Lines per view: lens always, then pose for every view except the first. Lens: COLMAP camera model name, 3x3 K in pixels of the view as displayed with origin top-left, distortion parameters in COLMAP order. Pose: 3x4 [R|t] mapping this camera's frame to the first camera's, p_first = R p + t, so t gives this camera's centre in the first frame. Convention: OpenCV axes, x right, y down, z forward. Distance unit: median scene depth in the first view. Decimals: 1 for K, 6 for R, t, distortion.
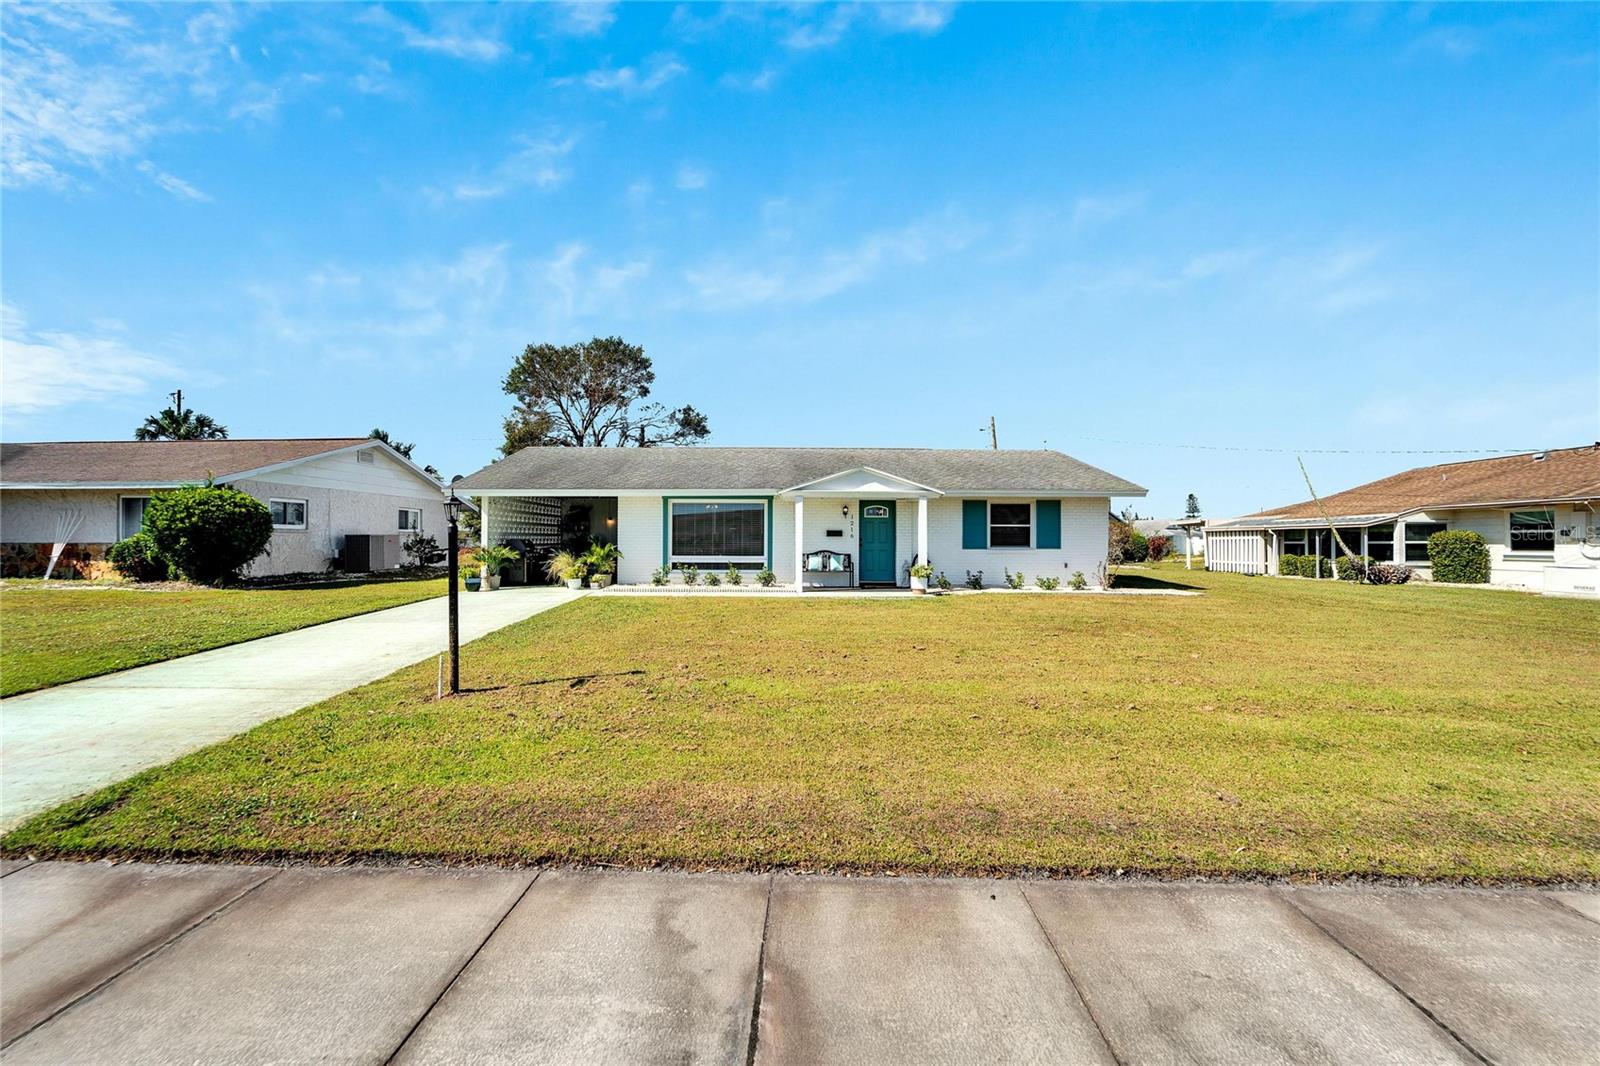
lens RADIAL K [[630.7, 0, 800.4], [0, 630.7, 559.7], [0, 0, 1]] dist [-0.001248, -0.000106]
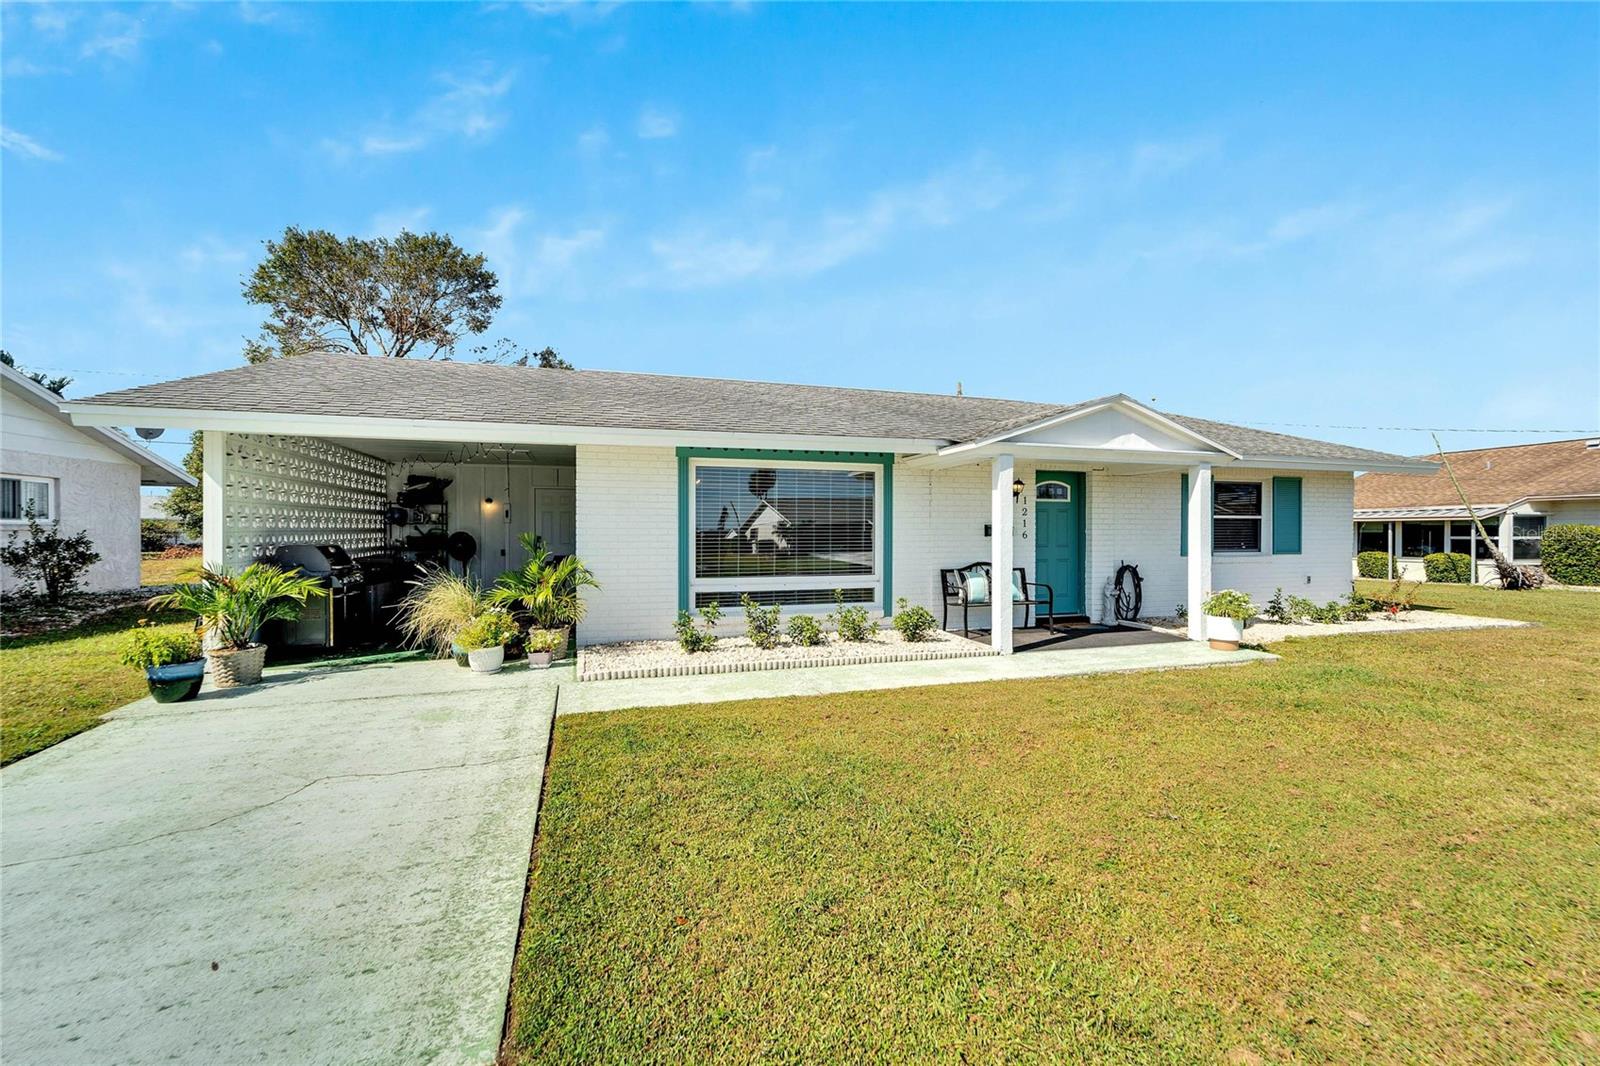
lens RADIAL K [[646.1, 0, 799.6], [0, 646.1, 551.5], [0, 0, 1]] dist [-0.001627, -0.000521]
pose [[0.962347, -0.010653, 0.271614, -0.254785], [0.009585, 0.999940, 0.005258, -0.027755], [-0.271654, -0.002457, 0.962392, 0.506486]]
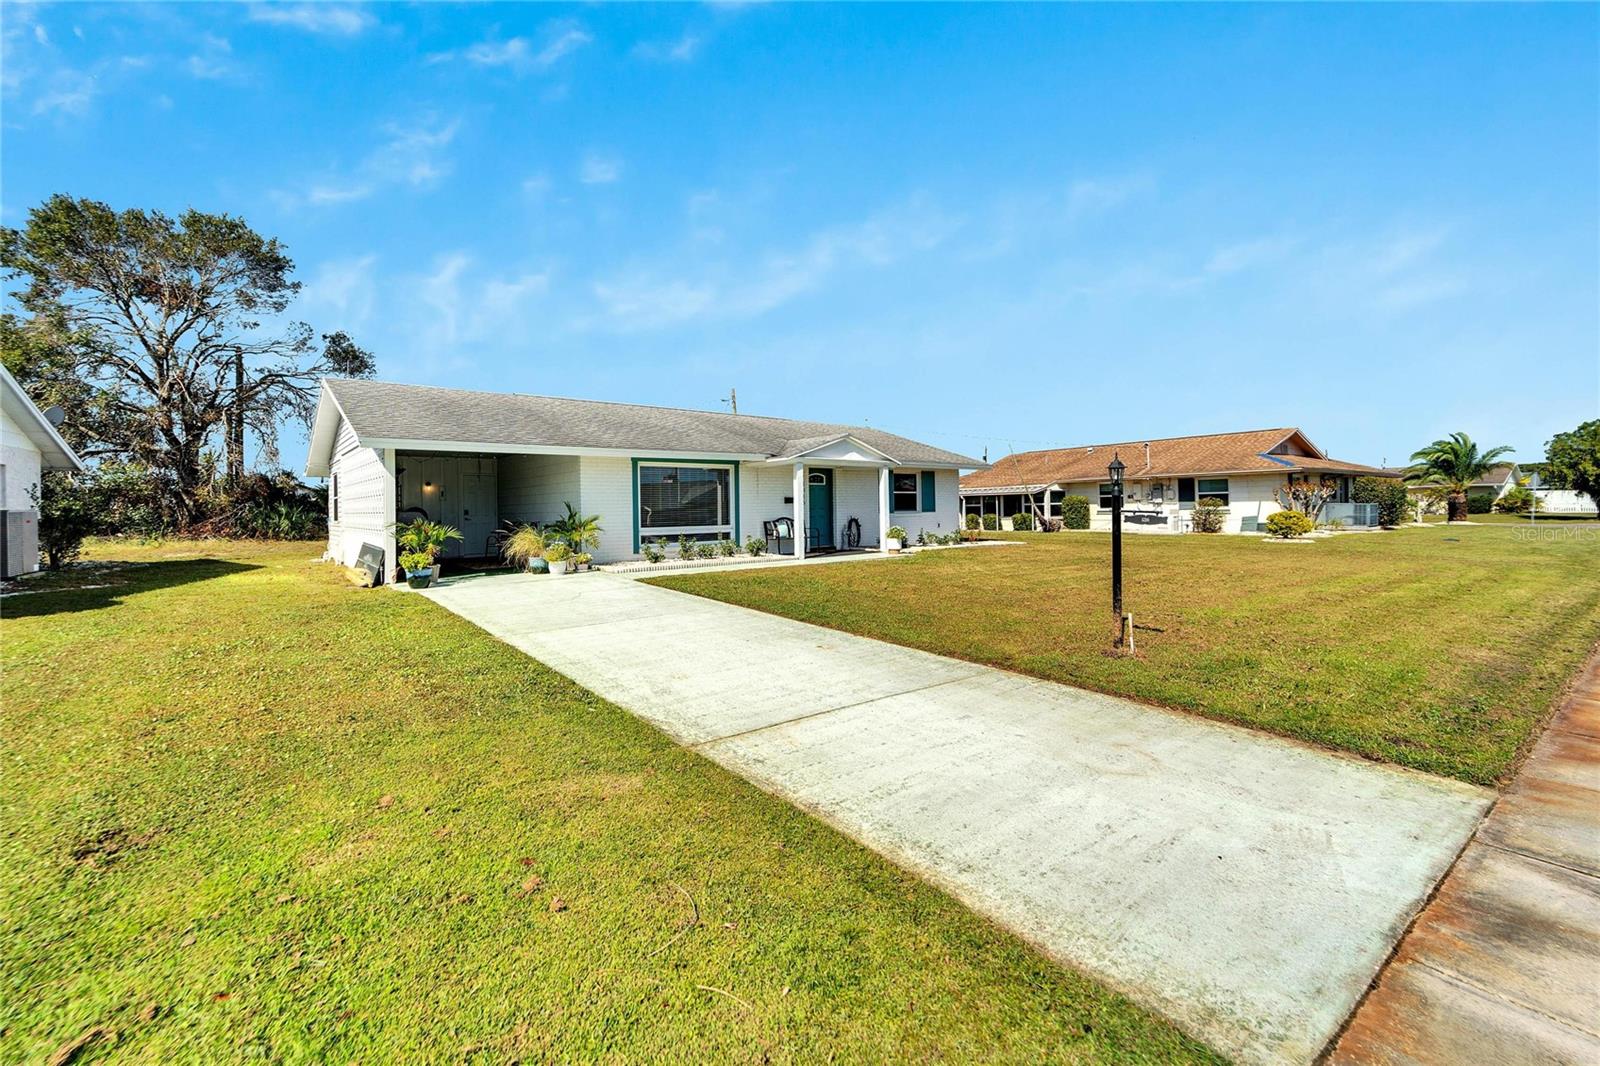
lens RADIAL K [[654.5, 0, 798.8], [0, 654.5, 530.7], [0, 0, 1]] dist [0.000844, -0.000298]
pose [[0.789119, -0.036045, 0.613181, -0.570090], [0.034953, 0.999294, 0.013760, -0.007207], [-0.613244, 0.010575, 0.789822, 0.163054]]
